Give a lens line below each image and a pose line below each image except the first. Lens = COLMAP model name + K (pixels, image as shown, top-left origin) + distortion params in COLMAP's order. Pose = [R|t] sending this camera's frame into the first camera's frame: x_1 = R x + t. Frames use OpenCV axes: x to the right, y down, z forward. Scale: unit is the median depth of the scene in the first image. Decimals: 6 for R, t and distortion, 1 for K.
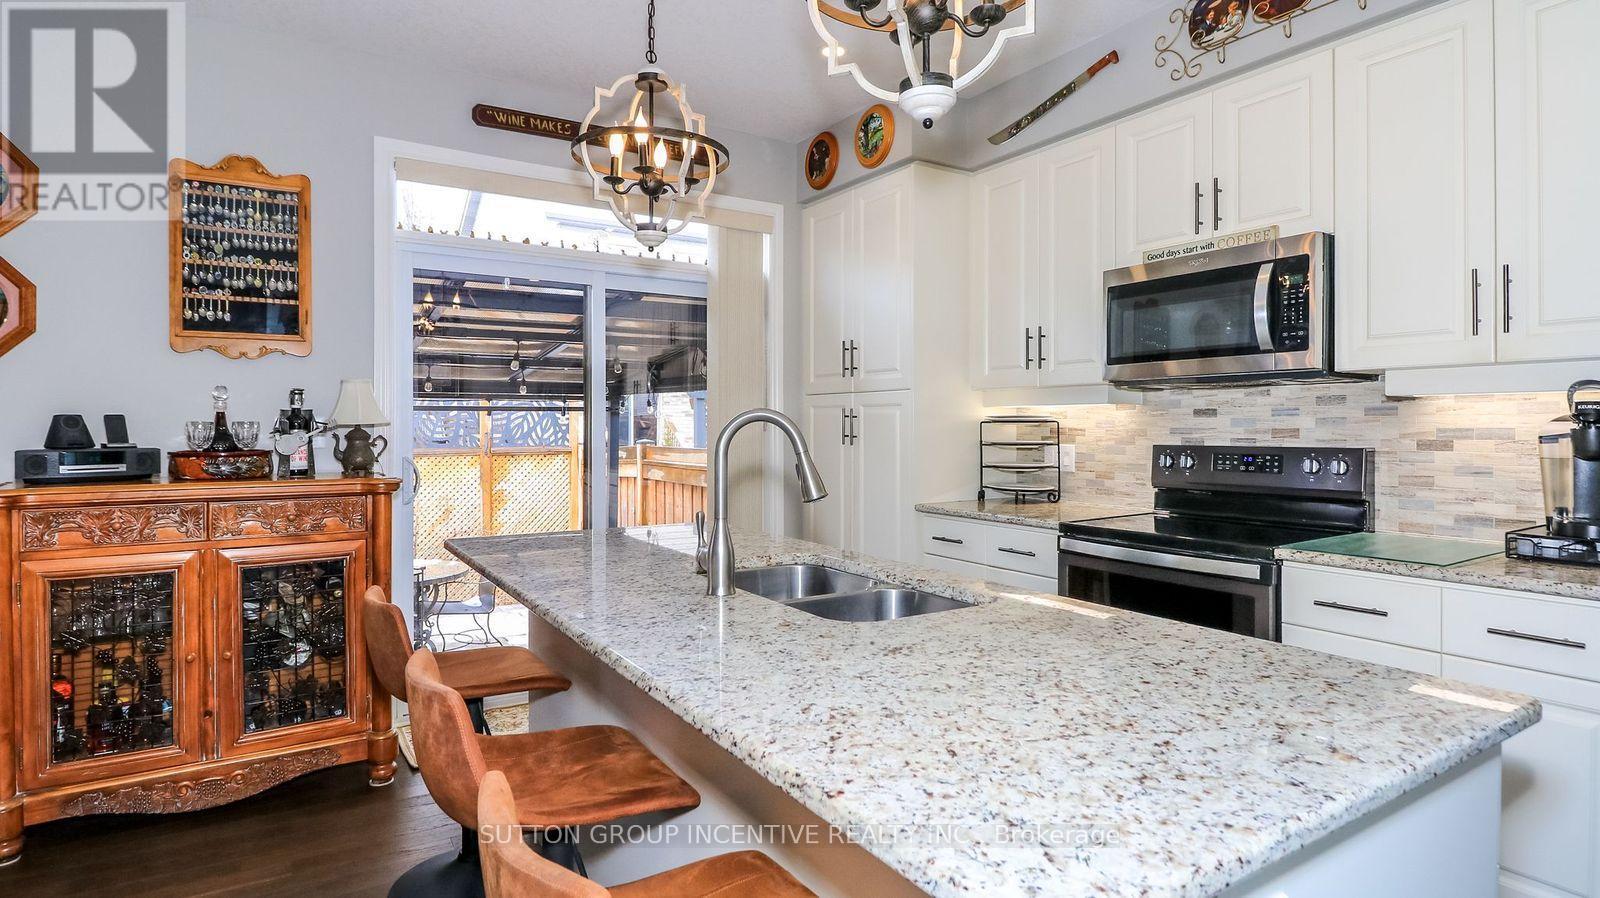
lens RADIAL K [[827.9, 0, 809.3], [0, 827.9, 429.4], [0, 0, 1]] dist [0.004494, -0.012692]
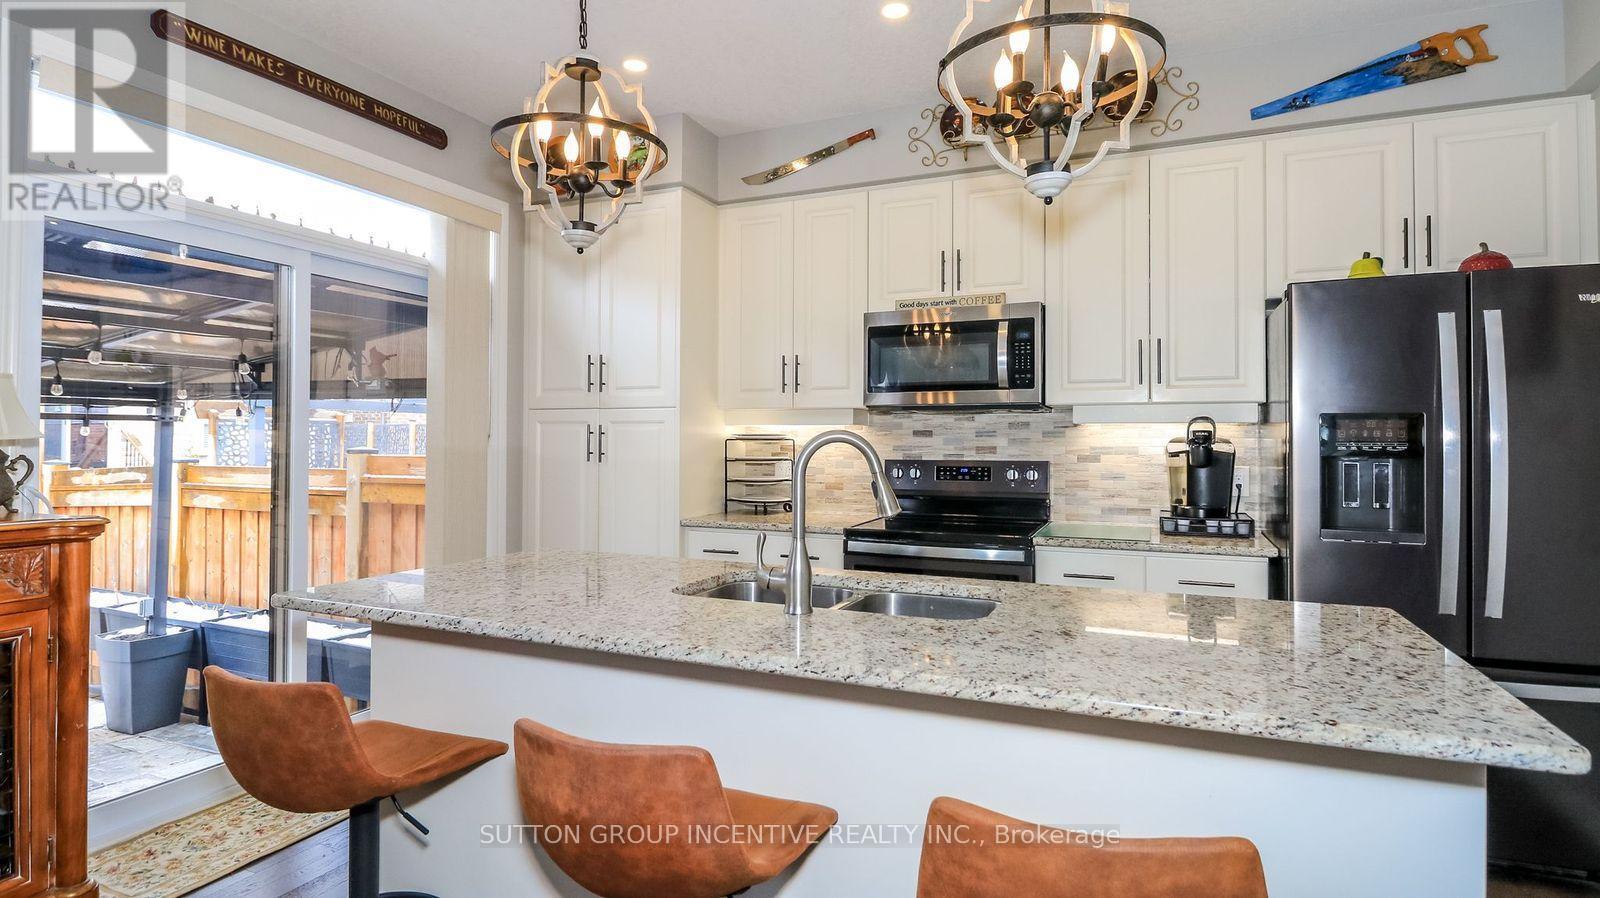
lens RADIAL K [[808.7, 0, 804.3], [0, 808.7, 432.5], [0, 0, 1]] dist [0.002917, -0.009940]
pose [[0.831404, 0.009883, 0.555580, -0.370731], [-0.002363, 0.999896, -0.014250, -0.004206], [-0.555663, 0.010534, 0.831341, 0.096106]]
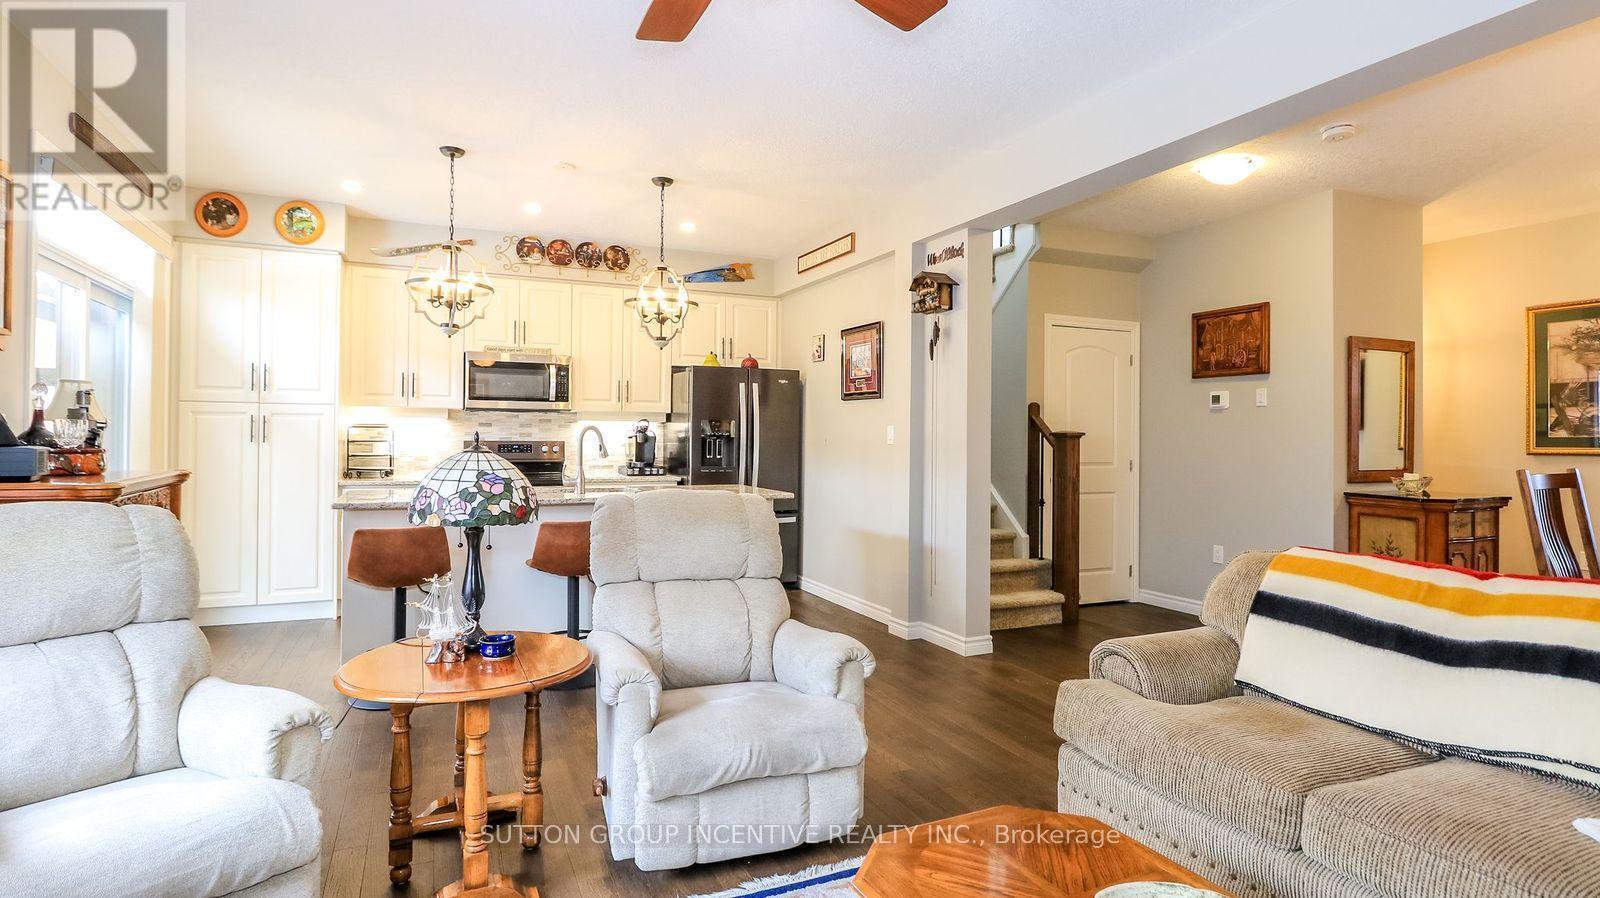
lens RADIAL K [[827.9, 0, 809.3], [0, 827.9, 429.4], [0, 0, 1]] dist [0.004494, -0.012692]
pose [[0.134325, 0.009537, 0.990891, -1.532204], [-0.008923, 0.999925, -0.008415, 0.001631], [-0.990897, -0.007711, 0.134400, -0.063149]]
